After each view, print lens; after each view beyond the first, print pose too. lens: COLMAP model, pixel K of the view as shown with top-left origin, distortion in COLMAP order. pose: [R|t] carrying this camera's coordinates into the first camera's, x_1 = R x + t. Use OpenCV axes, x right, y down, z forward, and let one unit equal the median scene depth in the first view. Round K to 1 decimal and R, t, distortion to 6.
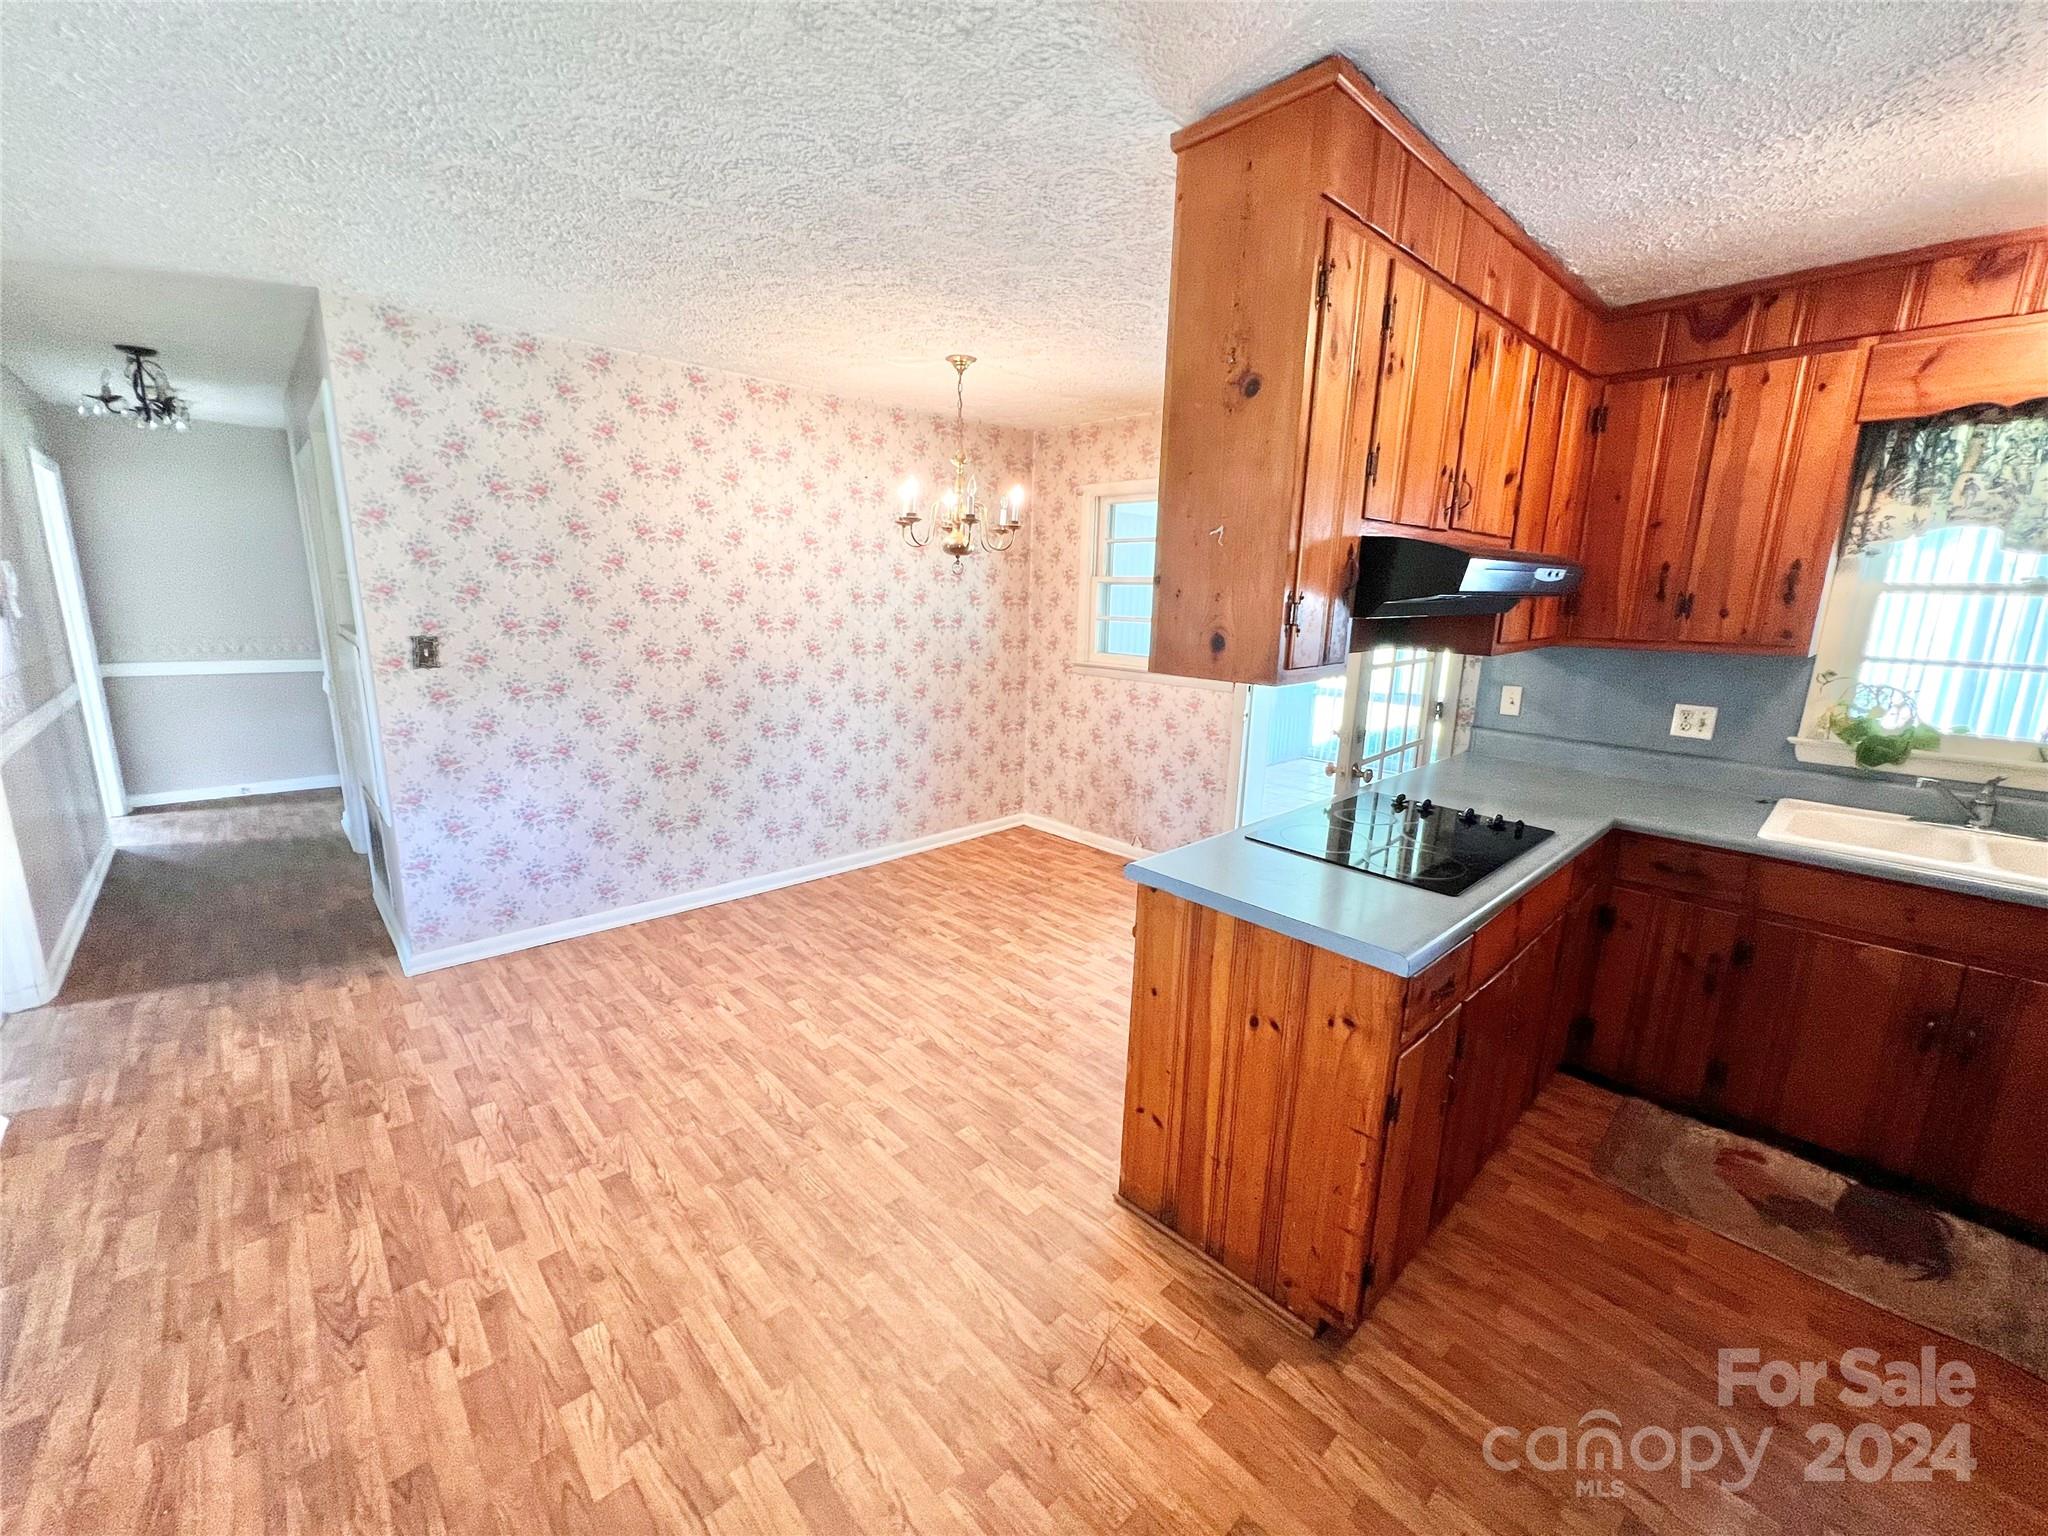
lens RADIAL K [[822.3, 0, 1021.5], [0, 822.3, 763.1], [0, 0, 1]] dist [-0.001535, 0.000139]
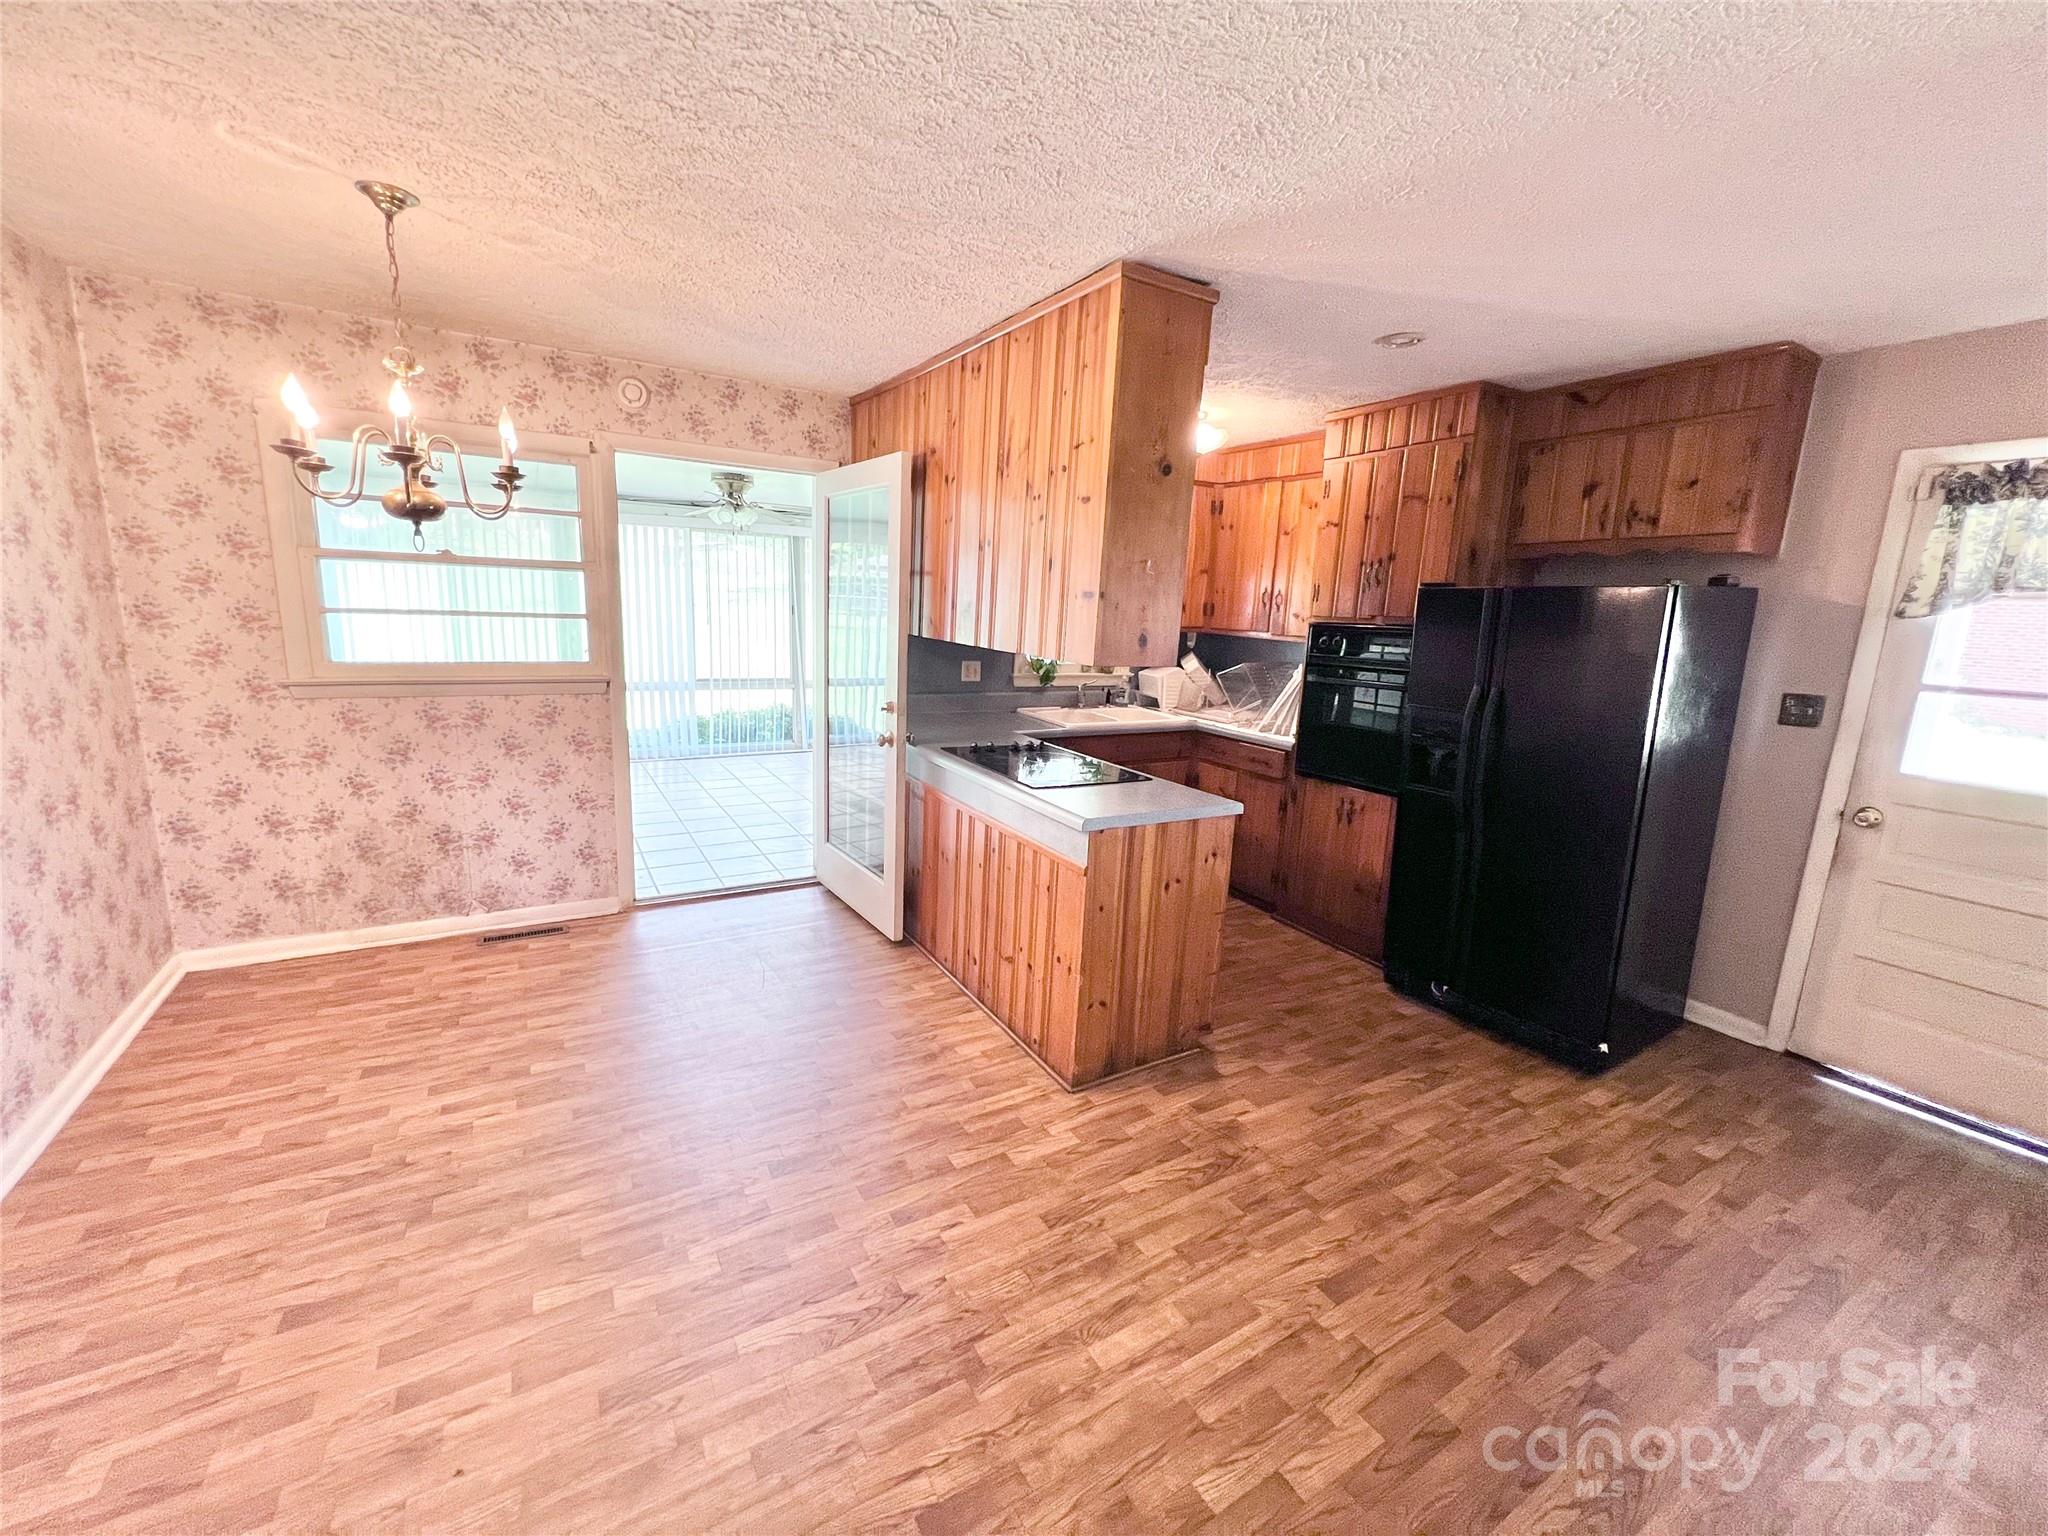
lens RADIAL K [[821.7, 0, 1021.4], [0, 821.7, 762.6], [0, 0, 1]] dist [-0.001741, 0.000113]
pose [[0.215948, -0.201120, 0.955467, -0.563765], [0.163339, 0.972208, 0.167727, -0.099314], [-0.962646, 0.119845, 0.242797, 0.408865]]
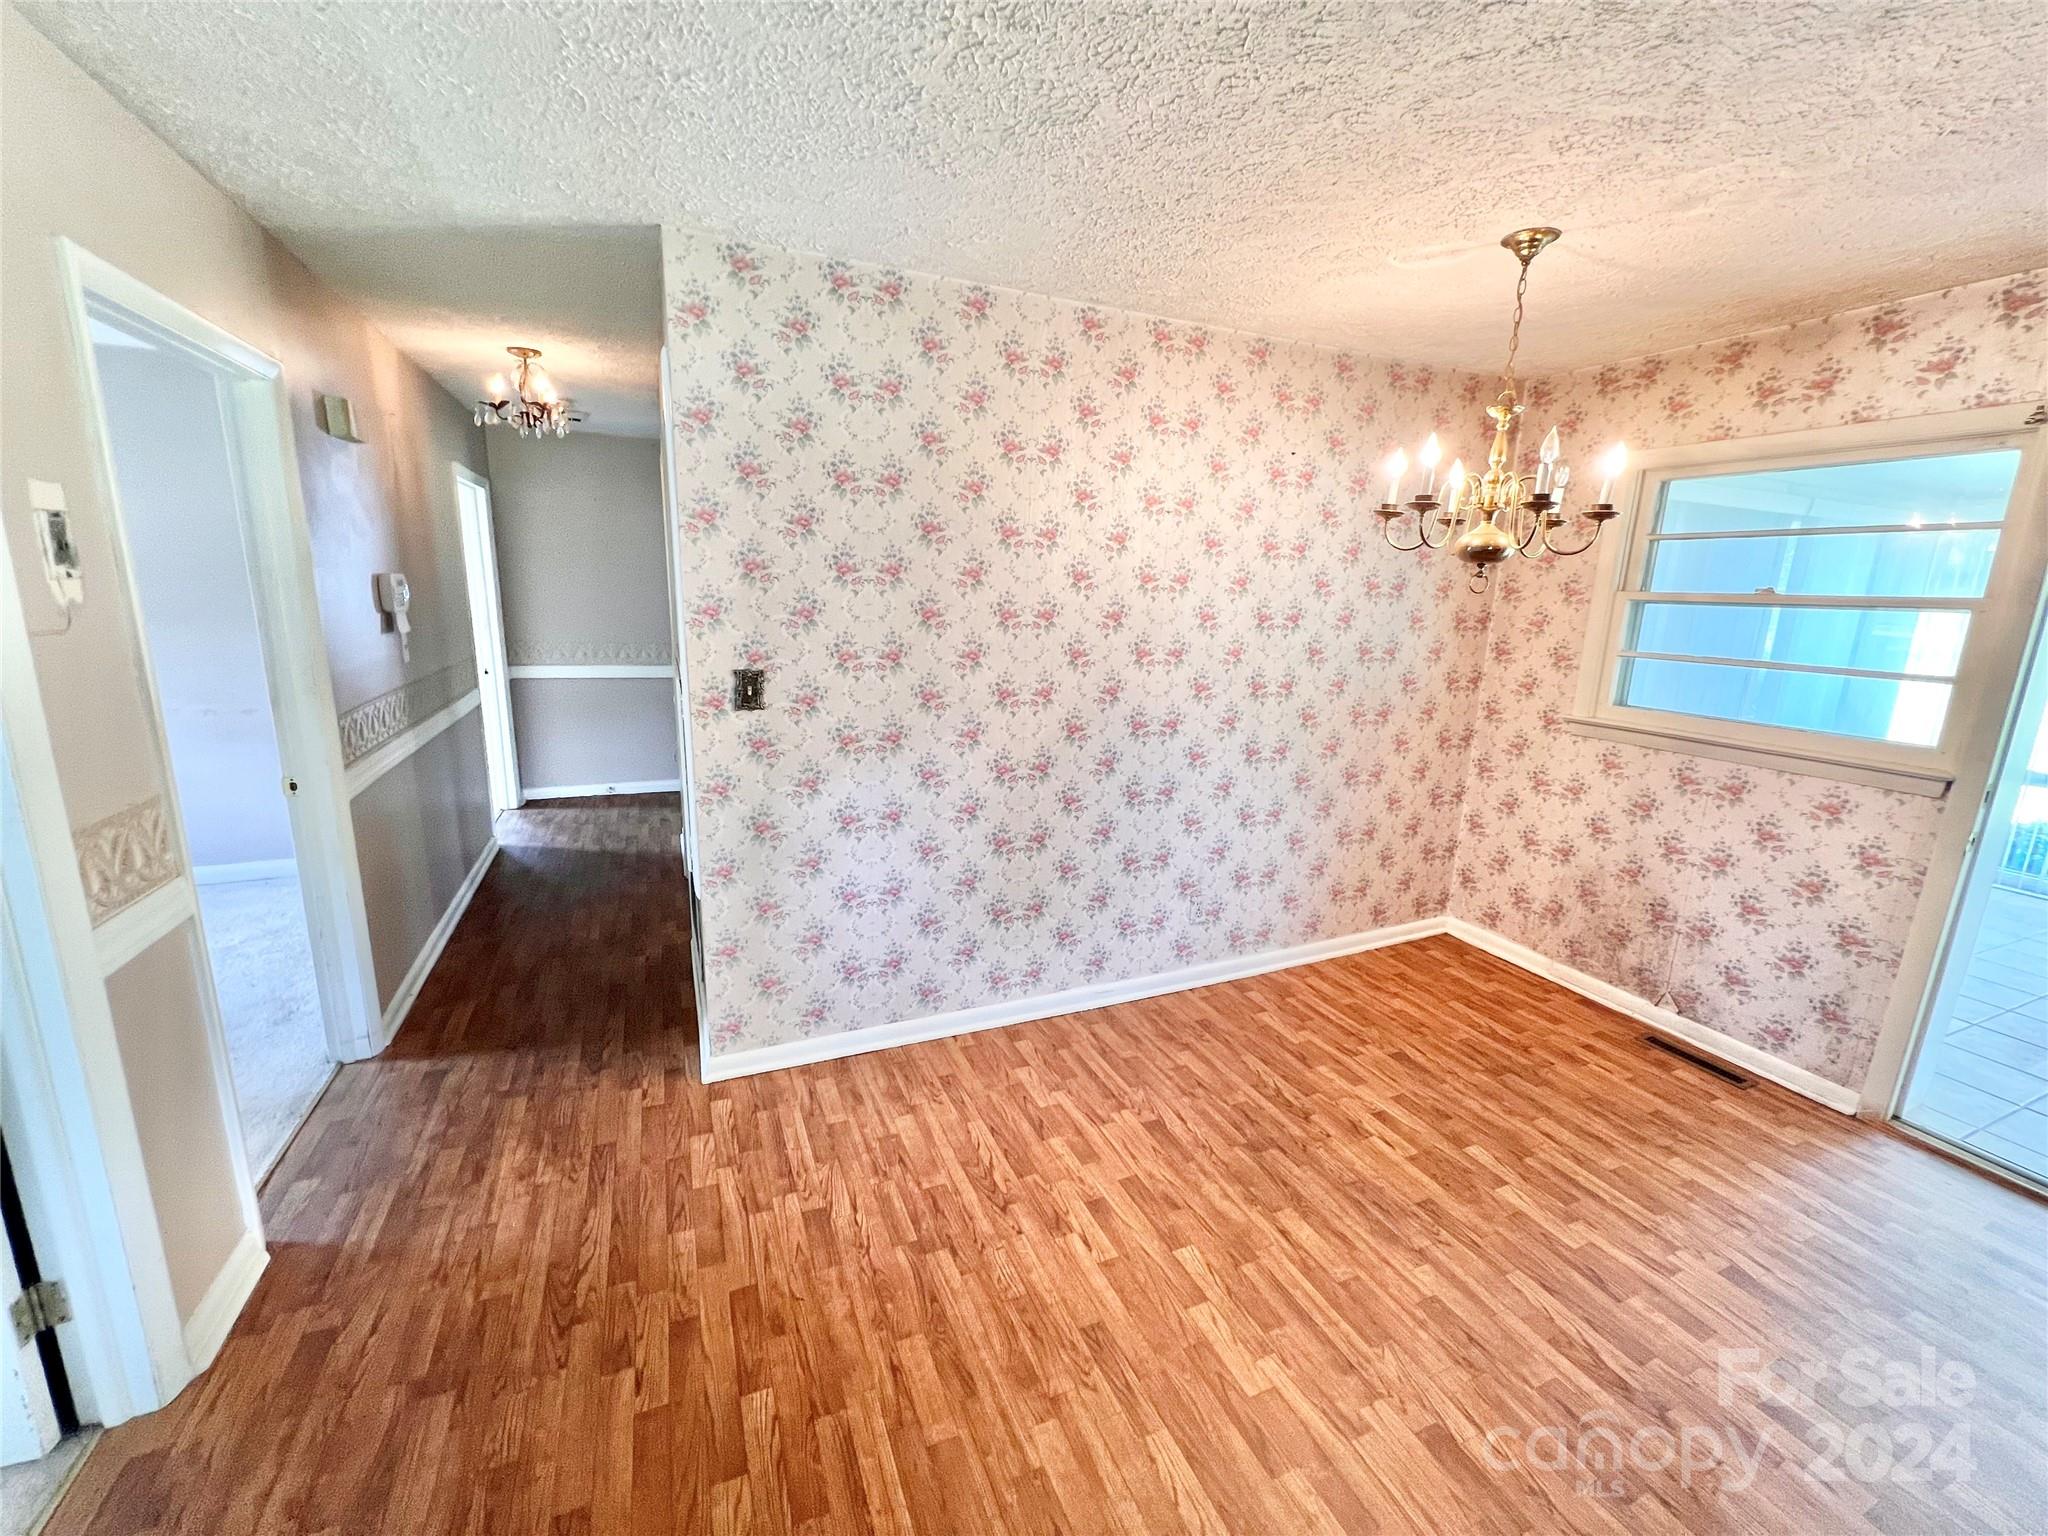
lens RADIAL K [[821.7, 0, 1021.4], [0, 821.7, 762.6], [0, 0, 1]] dist [-0.001741, 0.000113]
pose [[0.941805, 0.074463, -0.327807, -0.178145], [-0.075014, 0.997122, 0.010981, -0.077870], [0.327682, 0.014248, 0.944681, 0.282545]]
